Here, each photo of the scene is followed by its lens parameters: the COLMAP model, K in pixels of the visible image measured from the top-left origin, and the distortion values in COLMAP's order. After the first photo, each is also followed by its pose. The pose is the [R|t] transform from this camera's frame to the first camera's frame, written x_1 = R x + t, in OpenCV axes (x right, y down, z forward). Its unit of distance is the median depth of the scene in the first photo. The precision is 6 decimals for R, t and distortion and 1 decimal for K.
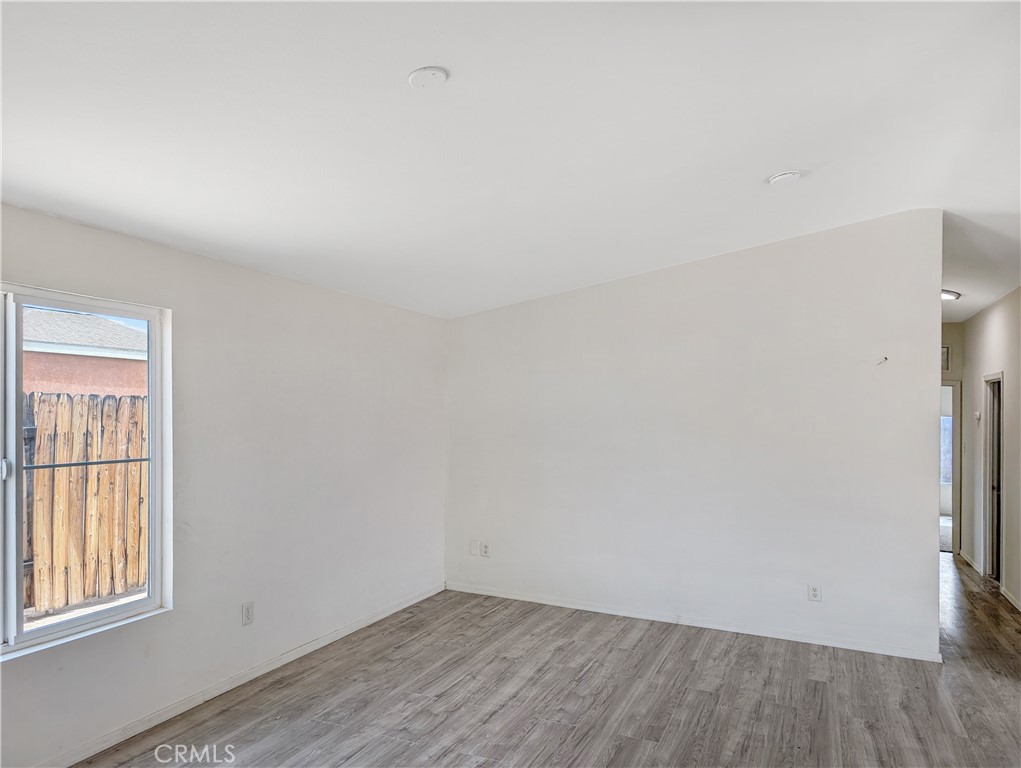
lens RADIAL K [[723.7, 0, 512.5], [0, 723.7, 390.1], [0, 0, 1]] dist [-0.011633, -0.006363]
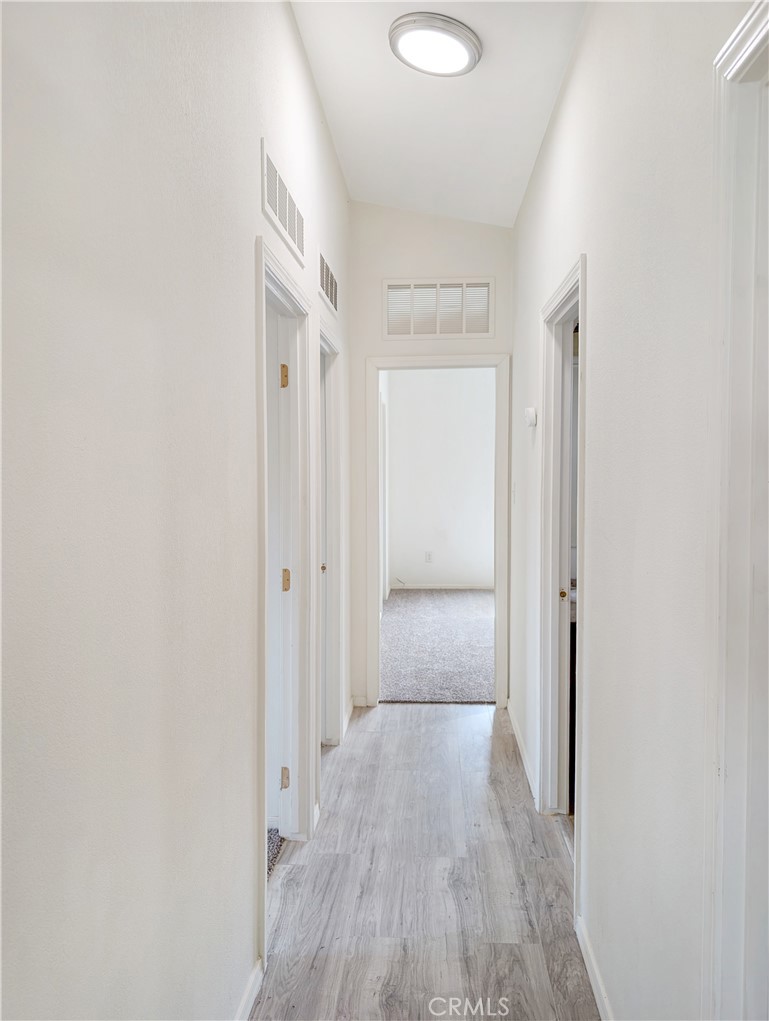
lens RADIAL K [[715.8, 0, 386.5], [0, 715.8, 510.0], [0, 0, 1]] dist [0.010597, 0.002365]
pose [[0.948734, -0.047589, 0.312473, 0.472391], [0.018765, 0.995337, 0.094613, 0.052890], [-0.315518, -0.083899, 0.945203, 0.684936]]
